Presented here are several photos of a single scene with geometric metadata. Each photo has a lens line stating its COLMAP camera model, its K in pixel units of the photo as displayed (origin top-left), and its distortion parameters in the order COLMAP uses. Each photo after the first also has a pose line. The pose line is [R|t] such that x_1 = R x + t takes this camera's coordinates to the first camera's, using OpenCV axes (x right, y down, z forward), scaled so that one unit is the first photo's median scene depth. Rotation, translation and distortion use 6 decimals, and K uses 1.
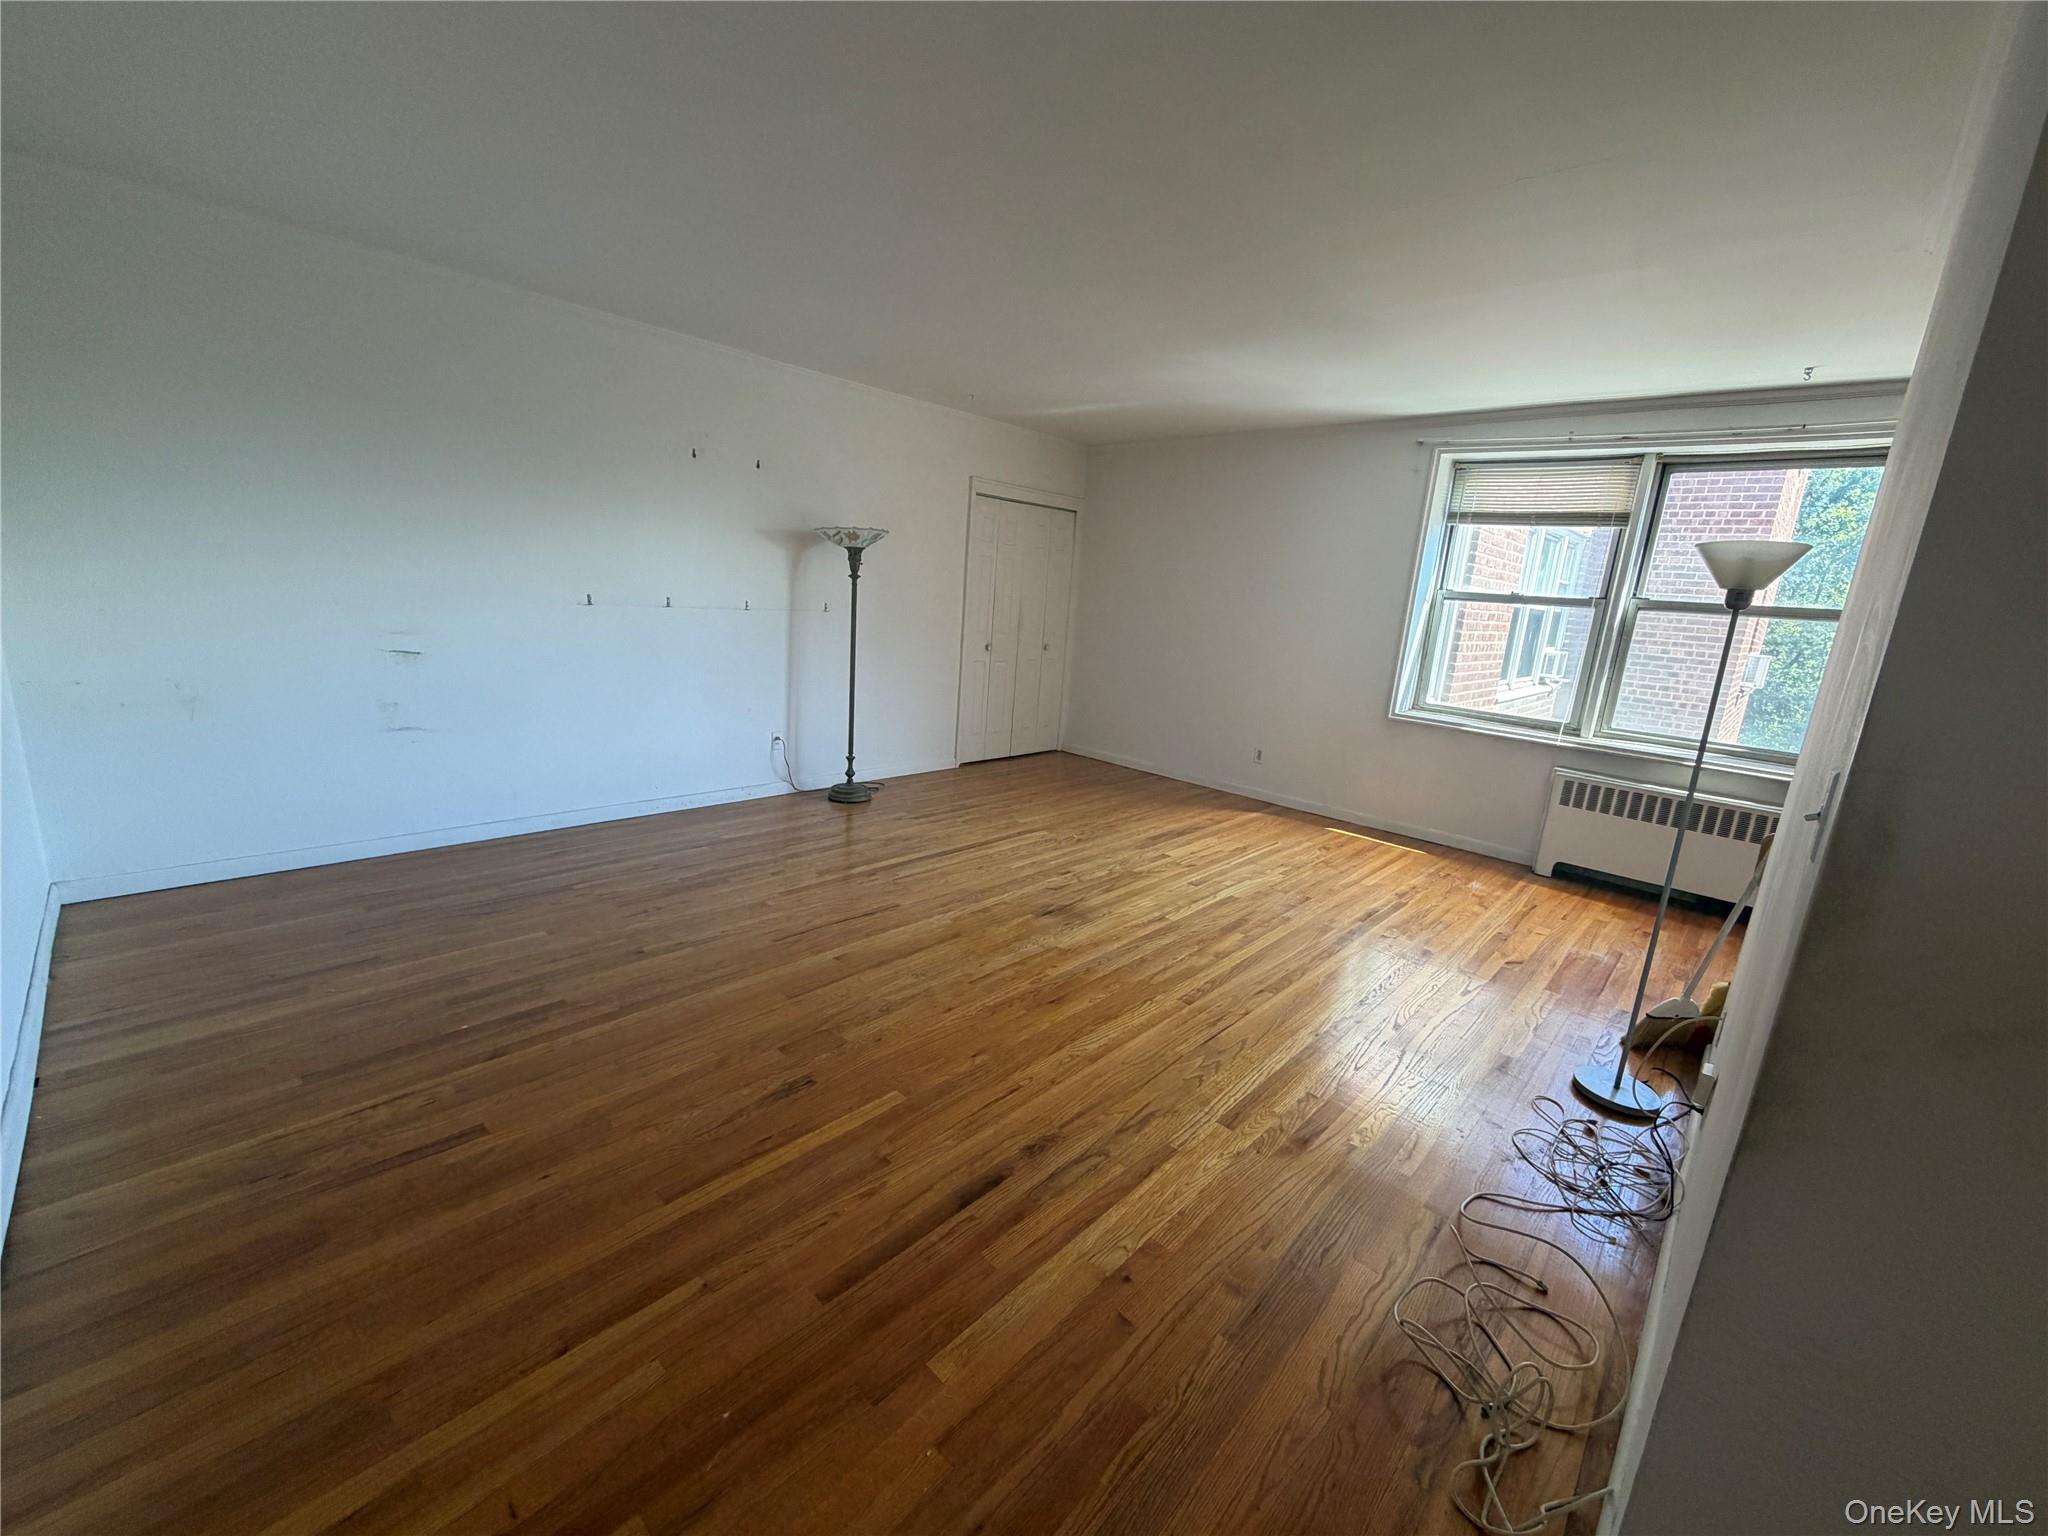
lens RADIAL K [[815.1, 0, 1010.7], [0, 815.1, 769.6], [0, 0, 1]] dist [-0.006664, -0.000100]
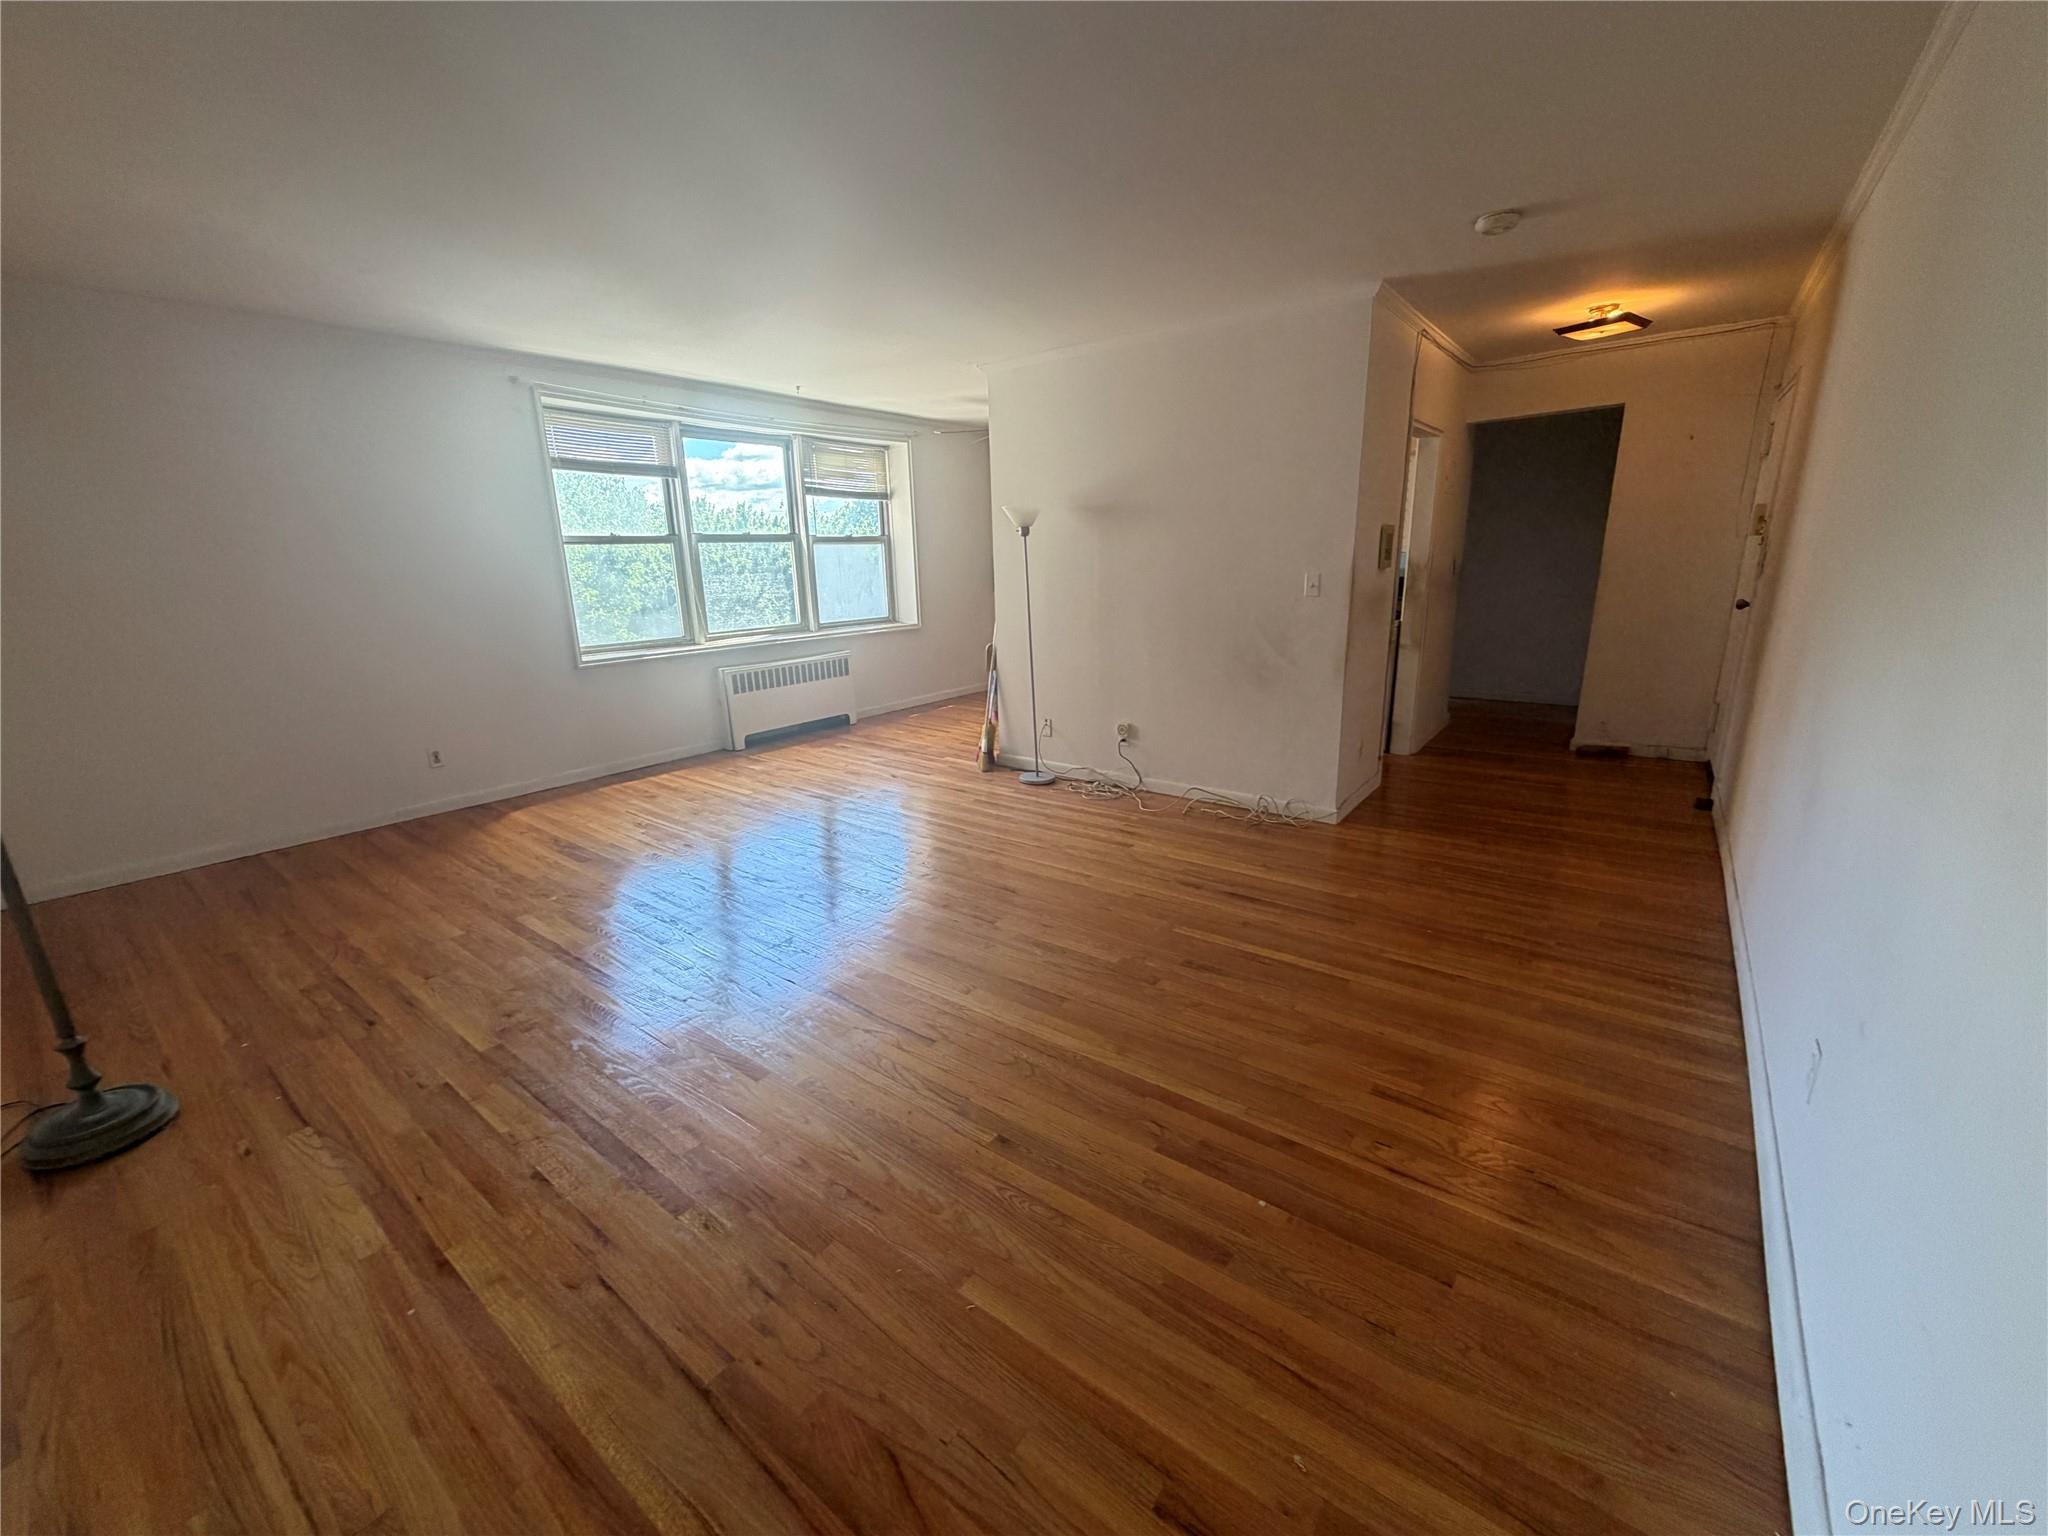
lens RADIAL K [[815.1, 0, 1016.7], [0, 815.1, 766.2], [0, 0, 1]] dist [-0.006664, -0.000100]
pose [[-0.099150, -0.320241, 0.942133, -0.664716], [0.238890, 0.911449, 0.334952, -0.187370], [-0.965971, 0.258277, -0.013867, 0.613631]]
